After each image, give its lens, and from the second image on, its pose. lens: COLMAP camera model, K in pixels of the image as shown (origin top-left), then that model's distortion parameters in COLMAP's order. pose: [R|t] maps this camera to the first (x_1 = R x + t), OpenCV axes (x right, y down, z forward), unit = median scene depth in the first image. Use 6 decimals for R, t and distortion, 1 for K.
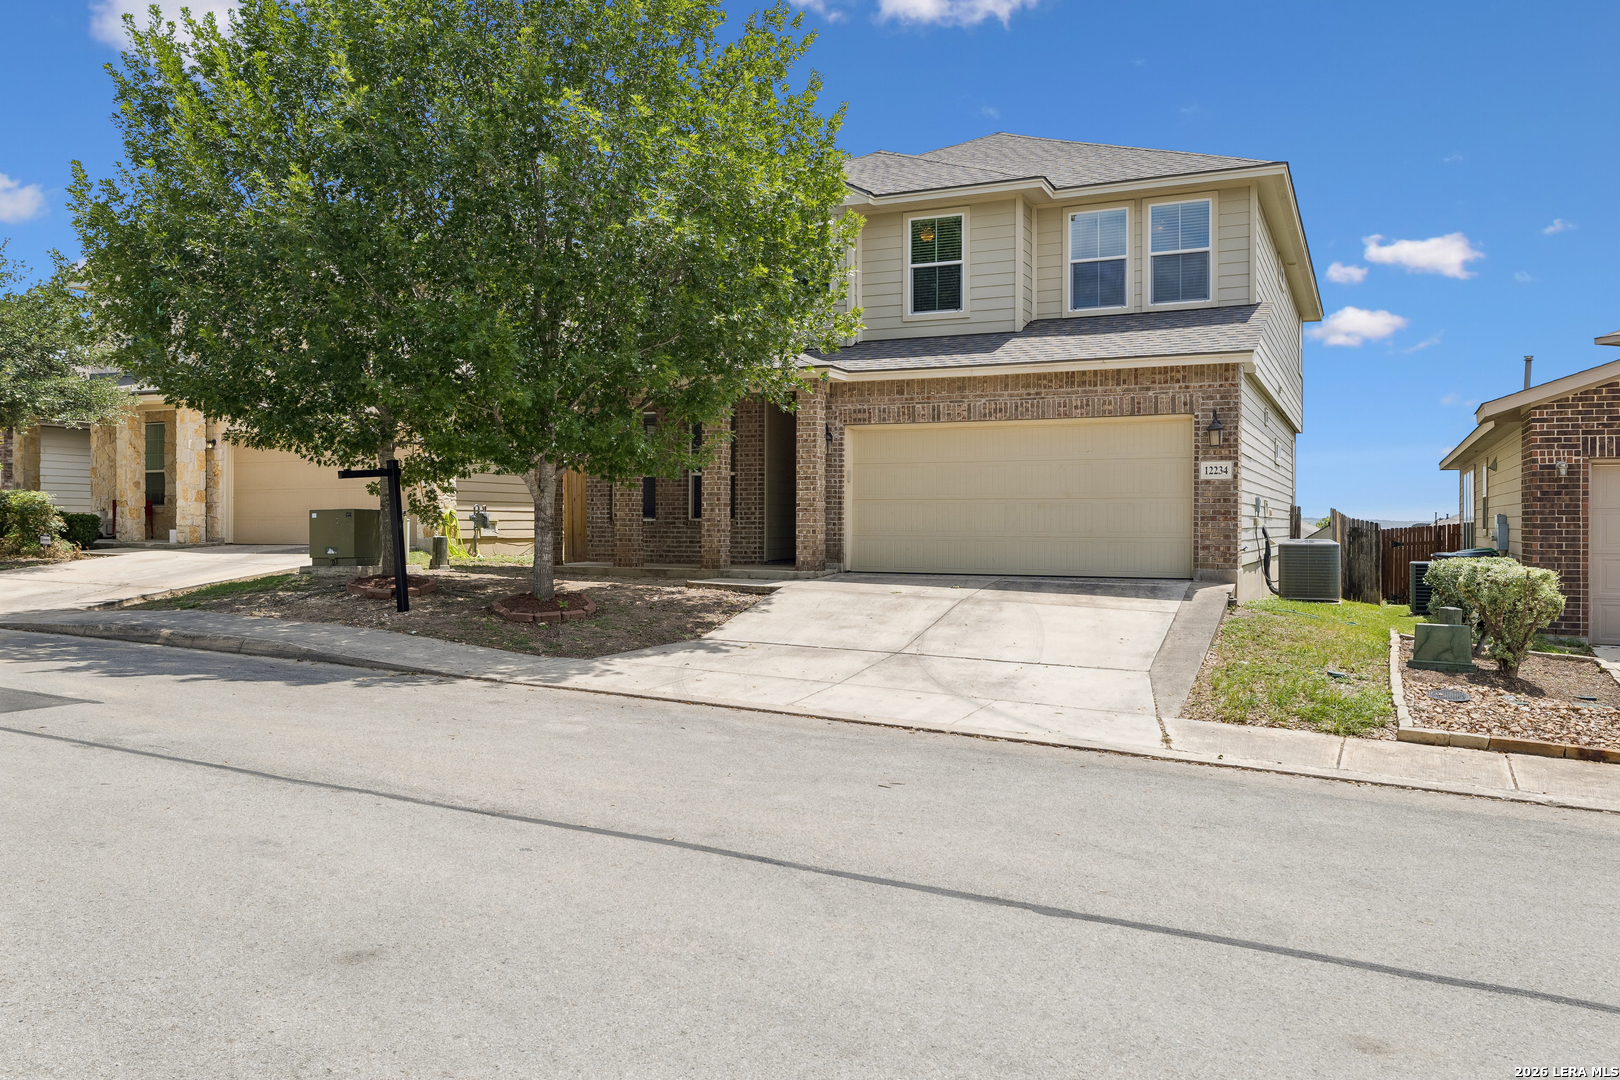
lens RADIAL K [[1242.0, 0, 810.1], [0, 1242.0, 535.8], [0, 0, 1]] dist [0.012330, -0.005696]
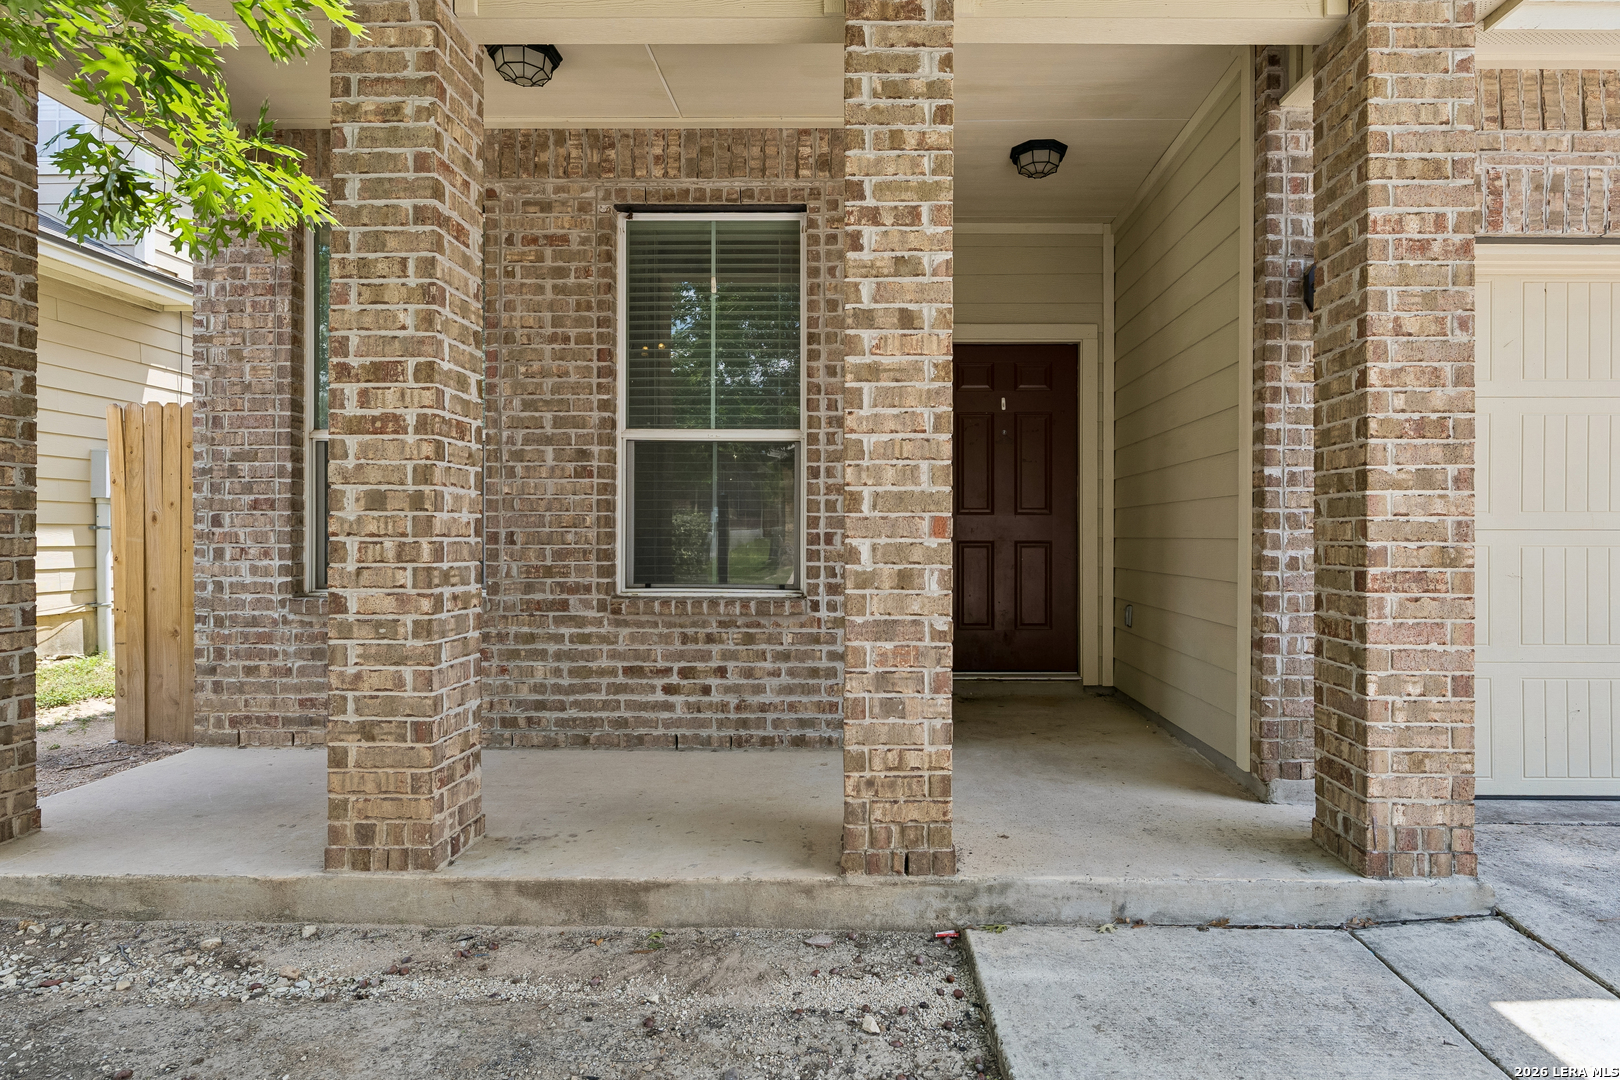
lens RADIAL K [[866.9, 0, 812.8], [0, 866.9, 539.5], [0, 0, 1]] dist [-0.002461, -0.001899]
pose [[0.916603, -0.001723, 0.399796, -0.154162], [0.004036, 0.999980, -0.004942, -0.027523], [-0.399779, 0.006143, 0.916591, 0.905758]]
